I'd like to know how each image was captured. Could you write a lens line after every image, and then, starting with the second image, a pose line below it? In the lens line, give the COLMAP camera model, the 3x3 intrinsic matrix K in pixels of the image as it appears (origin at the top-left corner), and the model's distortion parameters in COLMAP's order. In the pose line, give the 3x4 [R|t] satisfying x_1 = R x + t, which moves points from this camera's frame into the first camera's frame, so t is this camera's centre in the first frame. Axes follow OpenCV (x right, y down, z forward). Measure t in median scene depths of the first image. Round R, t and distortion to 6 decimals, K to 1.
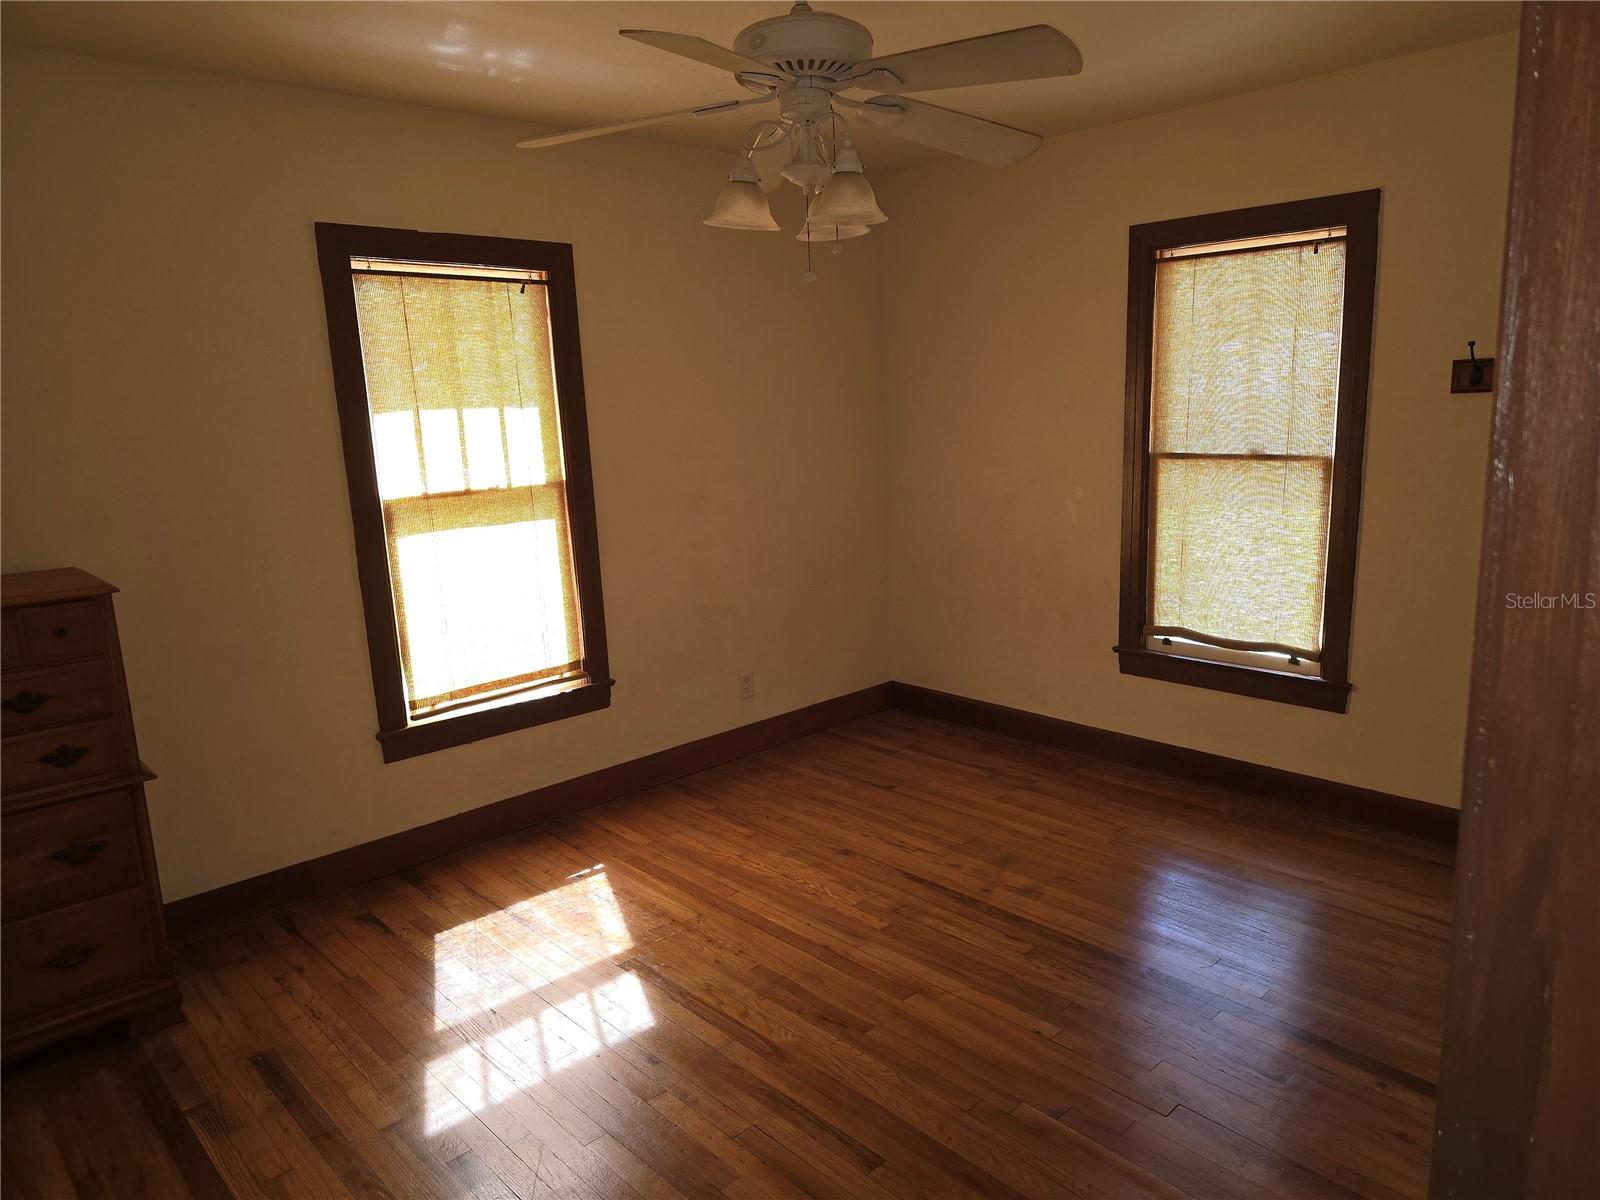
lens RADIAL K [[1062.3, 0, 855.1], [0, 1062.3, 595.3], [0, 0, 1]] dist [-0.021438, -0.002559]
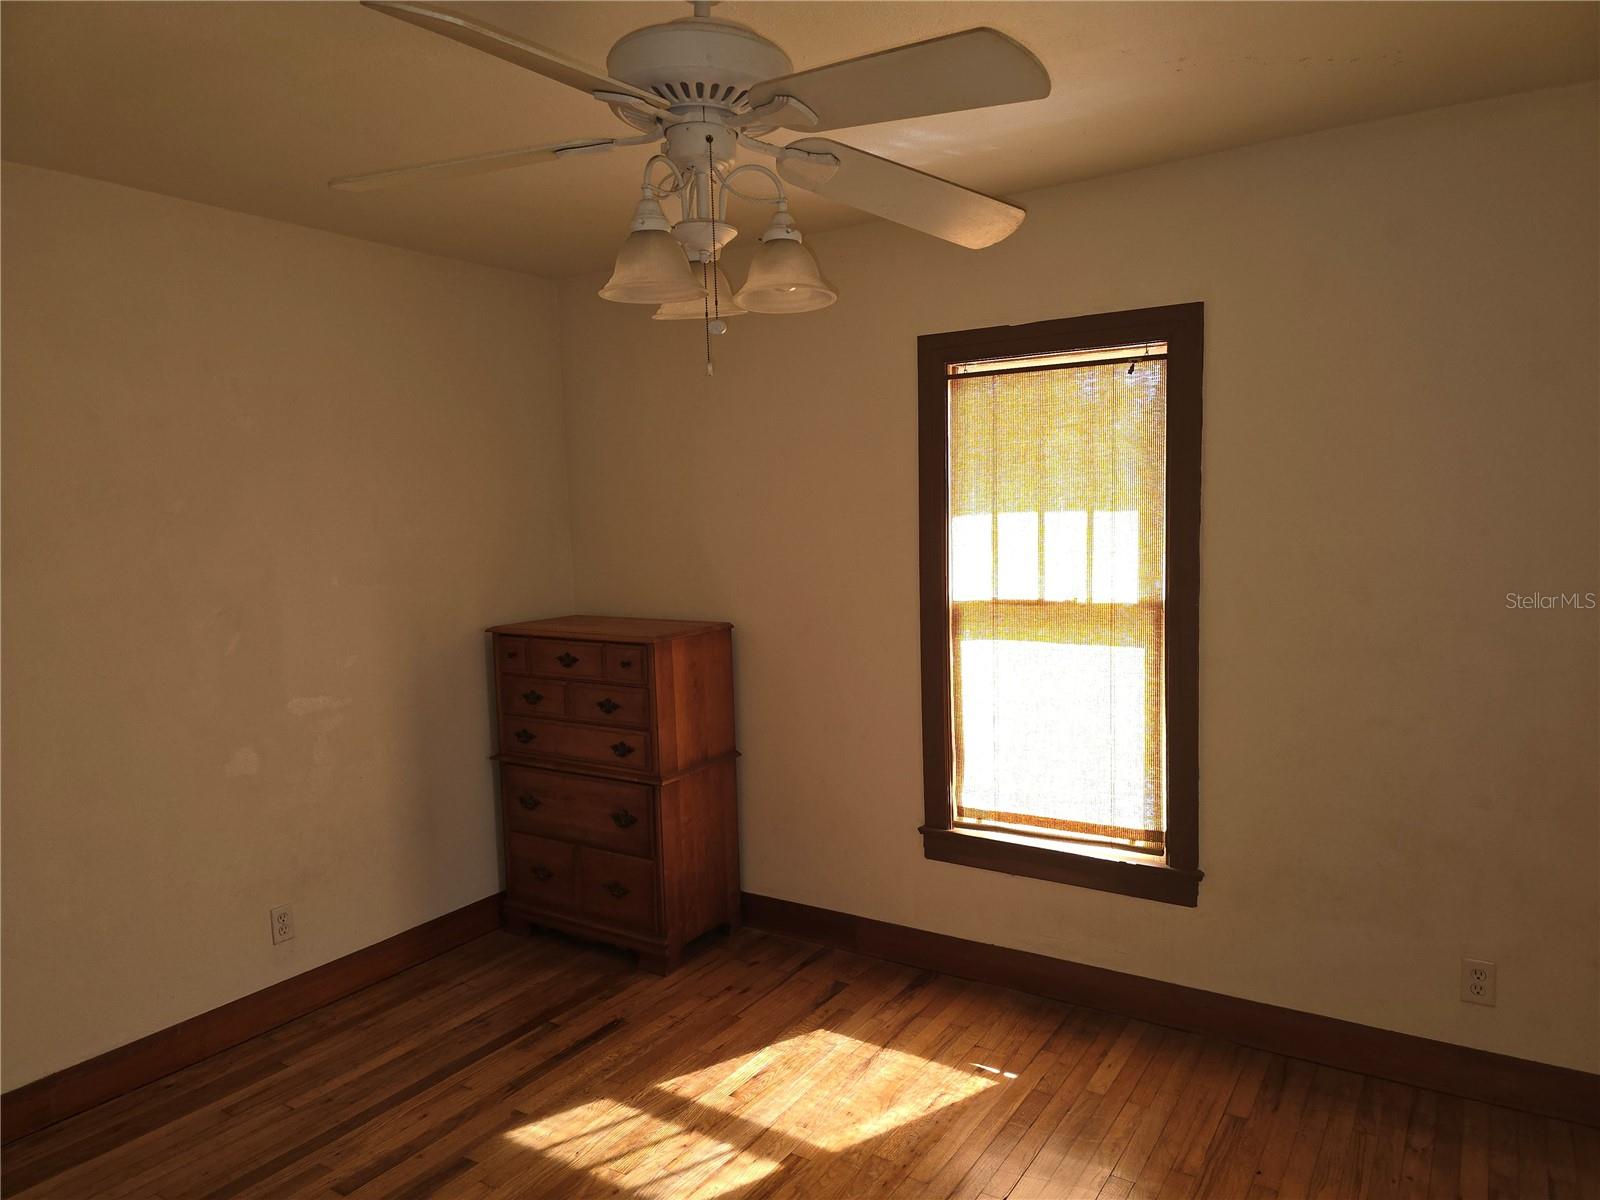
lens RADIAL K [[1070.2, 0, 812.3], [0, 1070.2, 600.3], [0, 0, 1]] dist [0.072783, -0.074941]
pose [[0.203892, 0.106769, -0.973154, 0.488862], [-0.160991, 0.984159, 0.074247, -0.136782], [0.965666, 0.141531, 0.217851, 0.615930]]
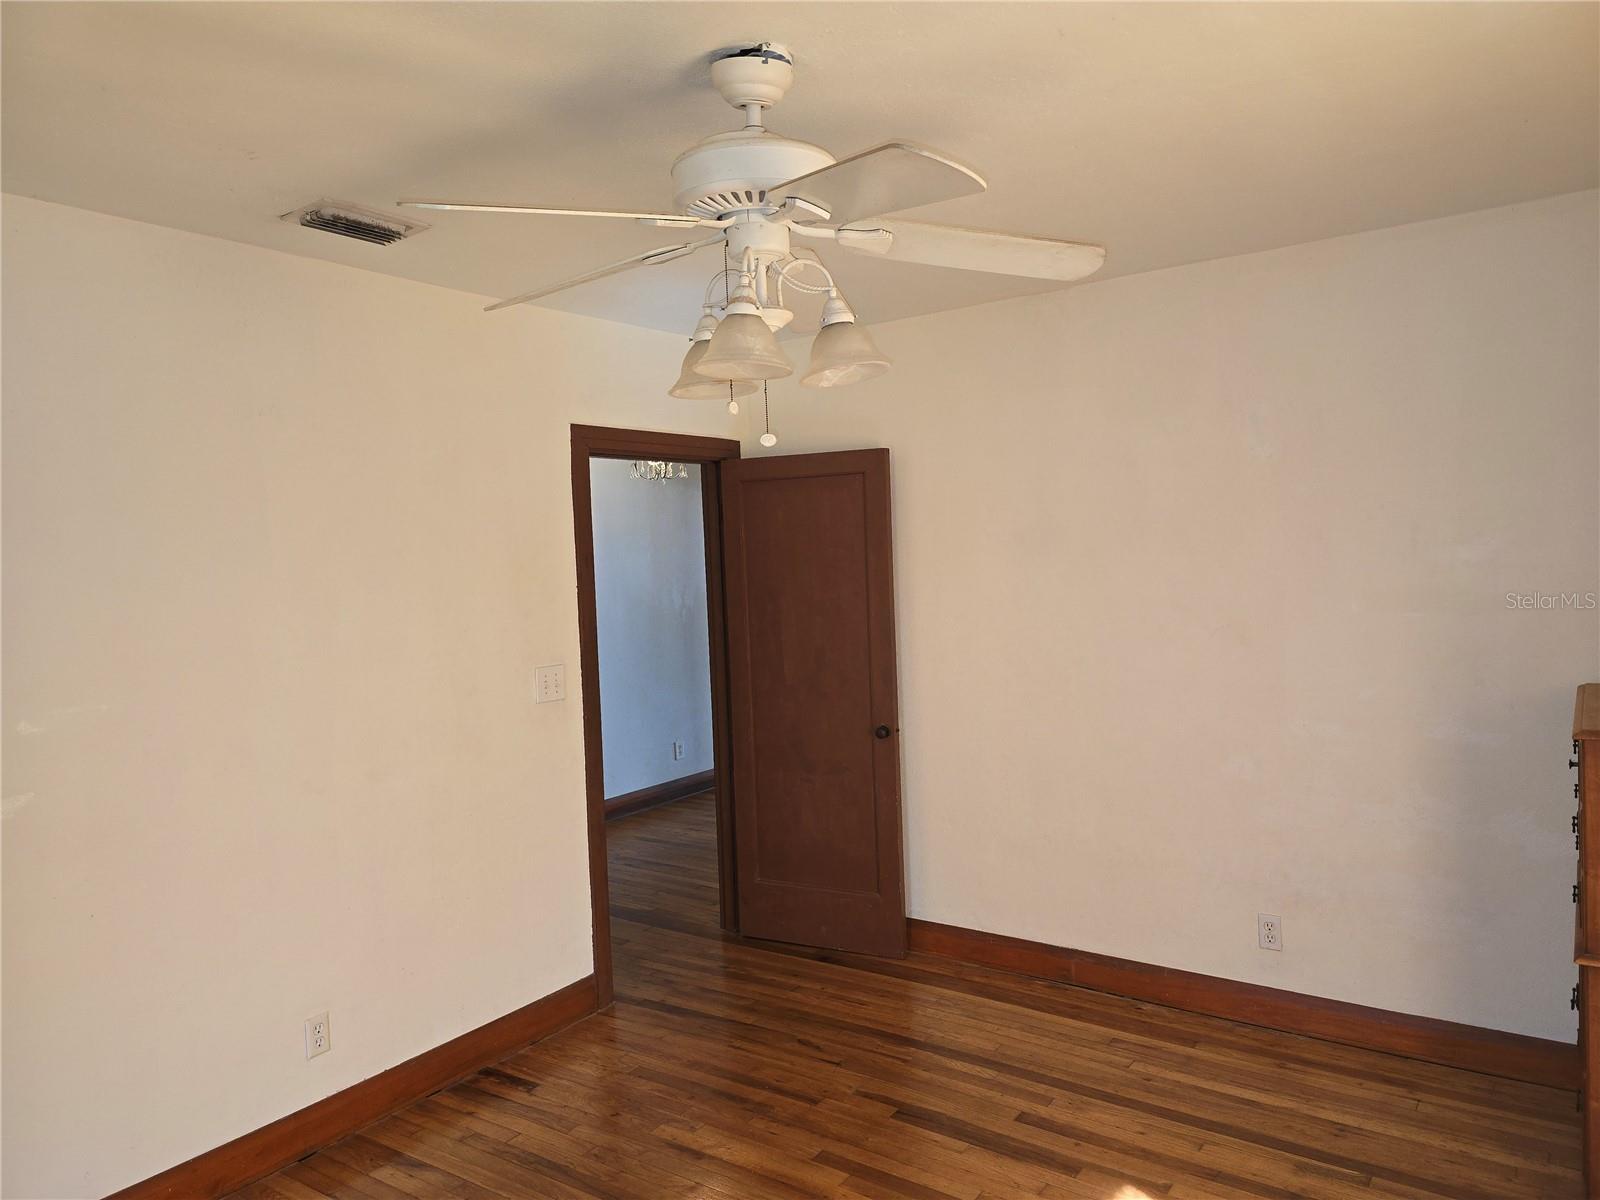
lens RADIAL K [[1080.7, 0, 800.1], [0, 1080.7, 604.8], [0, 0, 1]] dist [0.044586, -0.044044]
pose [[-0.988687, 0.085398, -0.123309, 0.025180], [0.054608, 0.970615, 0.234361, -0.253640], [0.139700, 0.224976, -0.964298, 1.229852]]
